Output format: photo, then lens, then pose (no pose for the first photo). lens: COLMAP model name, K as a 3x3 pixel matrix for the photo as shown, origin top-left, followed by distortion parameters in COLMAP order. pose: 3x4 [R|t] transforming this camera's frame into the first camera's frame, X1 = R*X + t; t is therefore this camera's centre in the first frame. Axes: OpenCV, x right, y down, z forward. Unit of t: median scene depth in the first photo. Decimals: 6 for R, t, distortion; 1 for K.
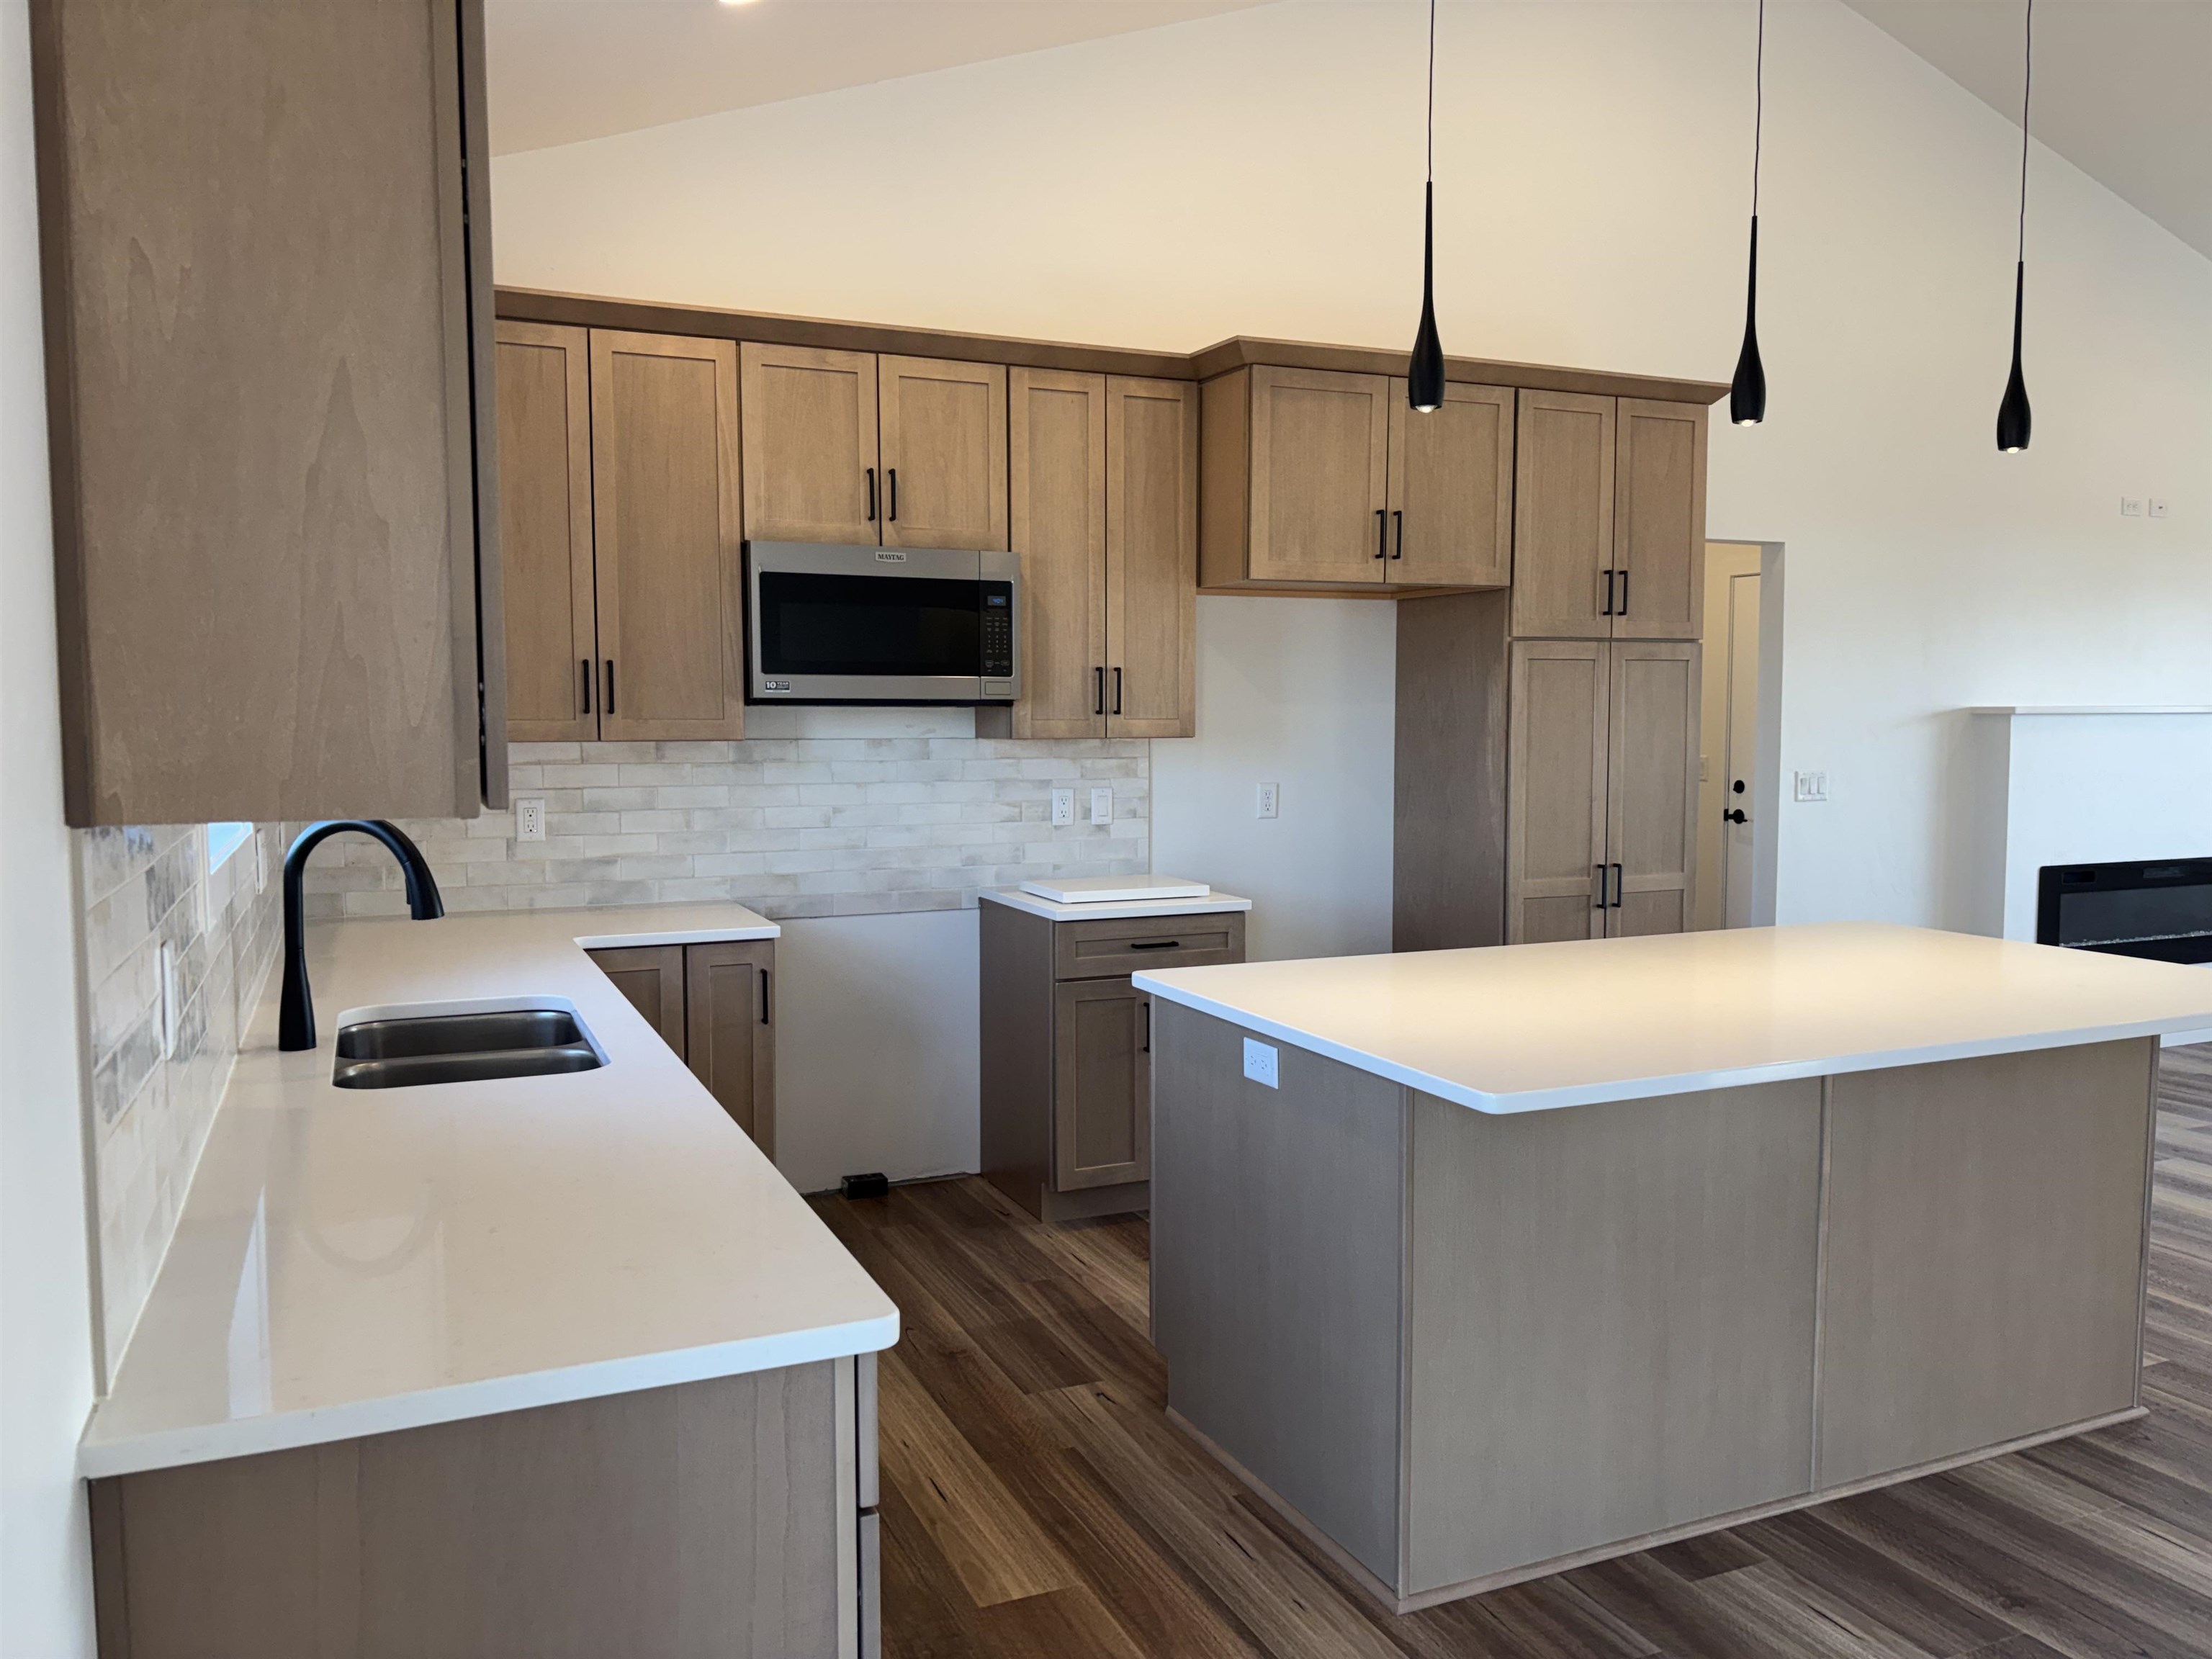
lens RADIAL K [[1681.4, 0, 1125.3], [0, 1681.4, 820.0], [0, 0, 1]] dist [0.064397, -0.049075]
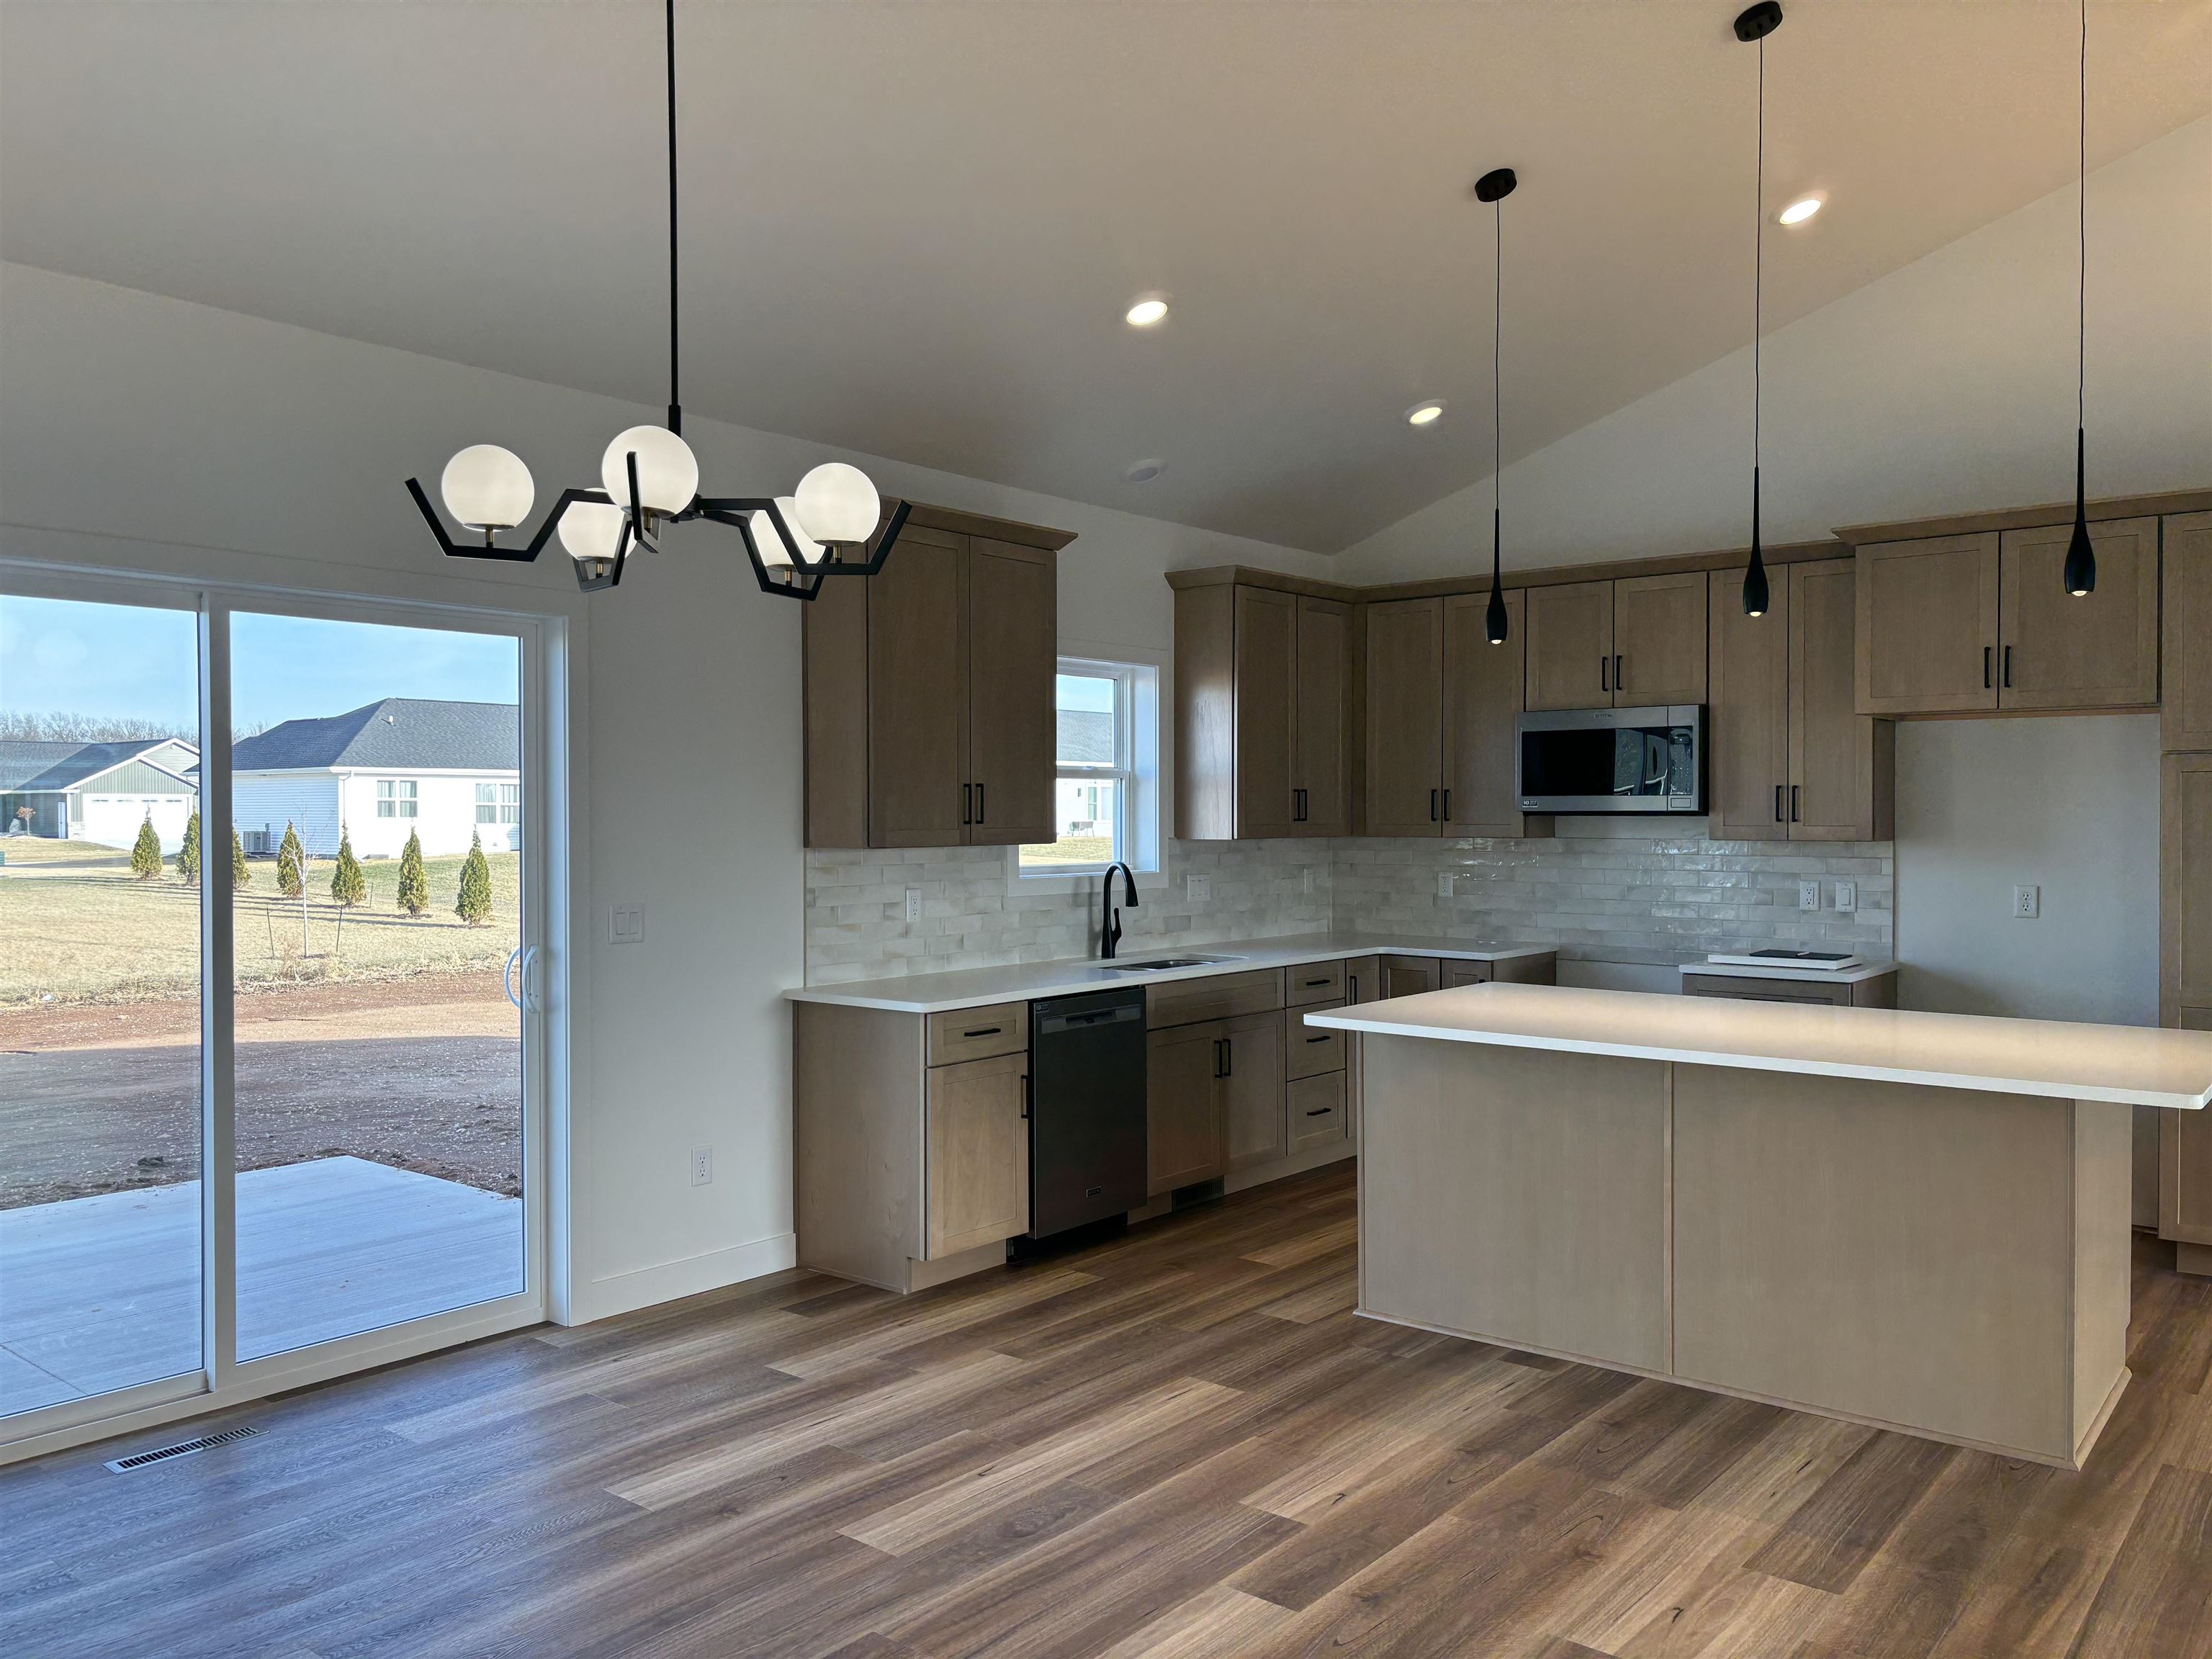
lens RADIAL K [[1681.4, 0, 1090.4], [0, 1681.4, 825.5], [0, 0, 1]] dist [0.064397, -0.049075]
pose [[0.441697, 0.007650, -0.897131, 0.942779], [-0.057815, 0.998128, -0.019953, -0.004021], [0.895299, 0.060681, 0.441313, -0.051737]]
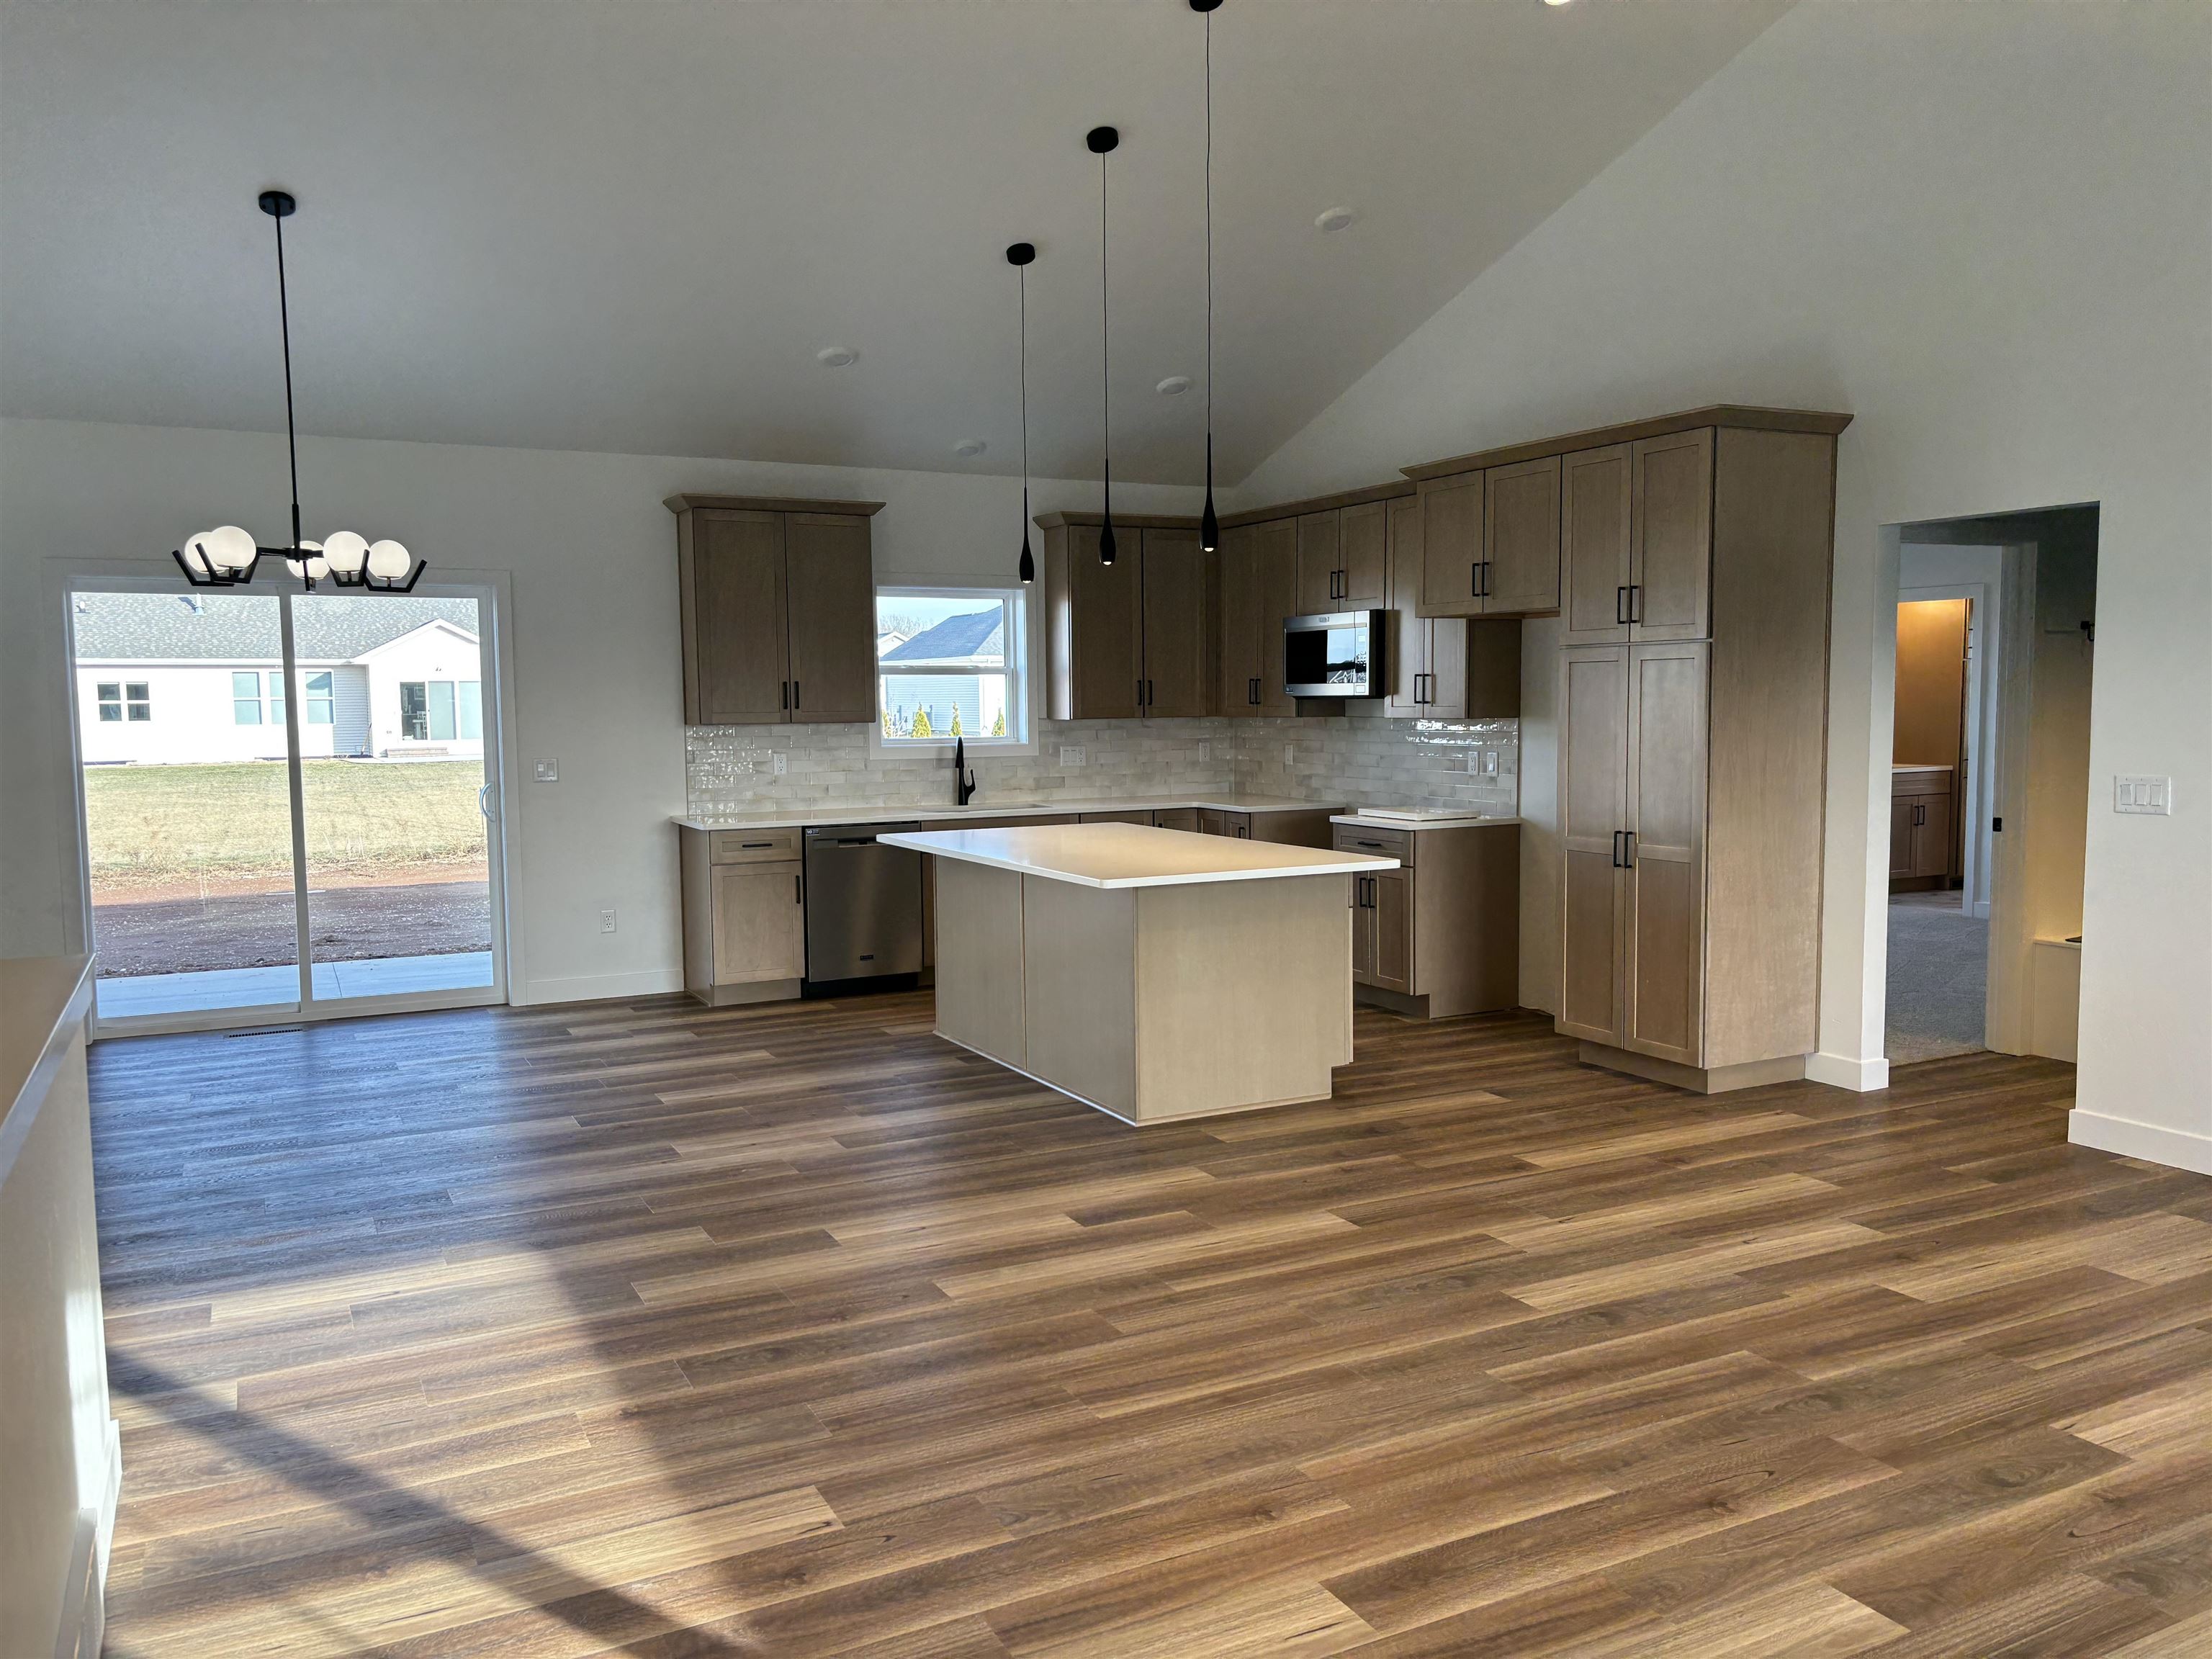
lens RADIAL K [[1681.4, 0, 1100.6], [0, 1681.4, 838.1], [0, 0, 1]] dist [0.064397, -0.049075]
pose [[0.054691, 0.085776, -0.994812, 1.628554], [-0.054744, 0.995062, 0.082788, -0.053593], [0.997002, 0.049932, 0.059117, 0.619852]]
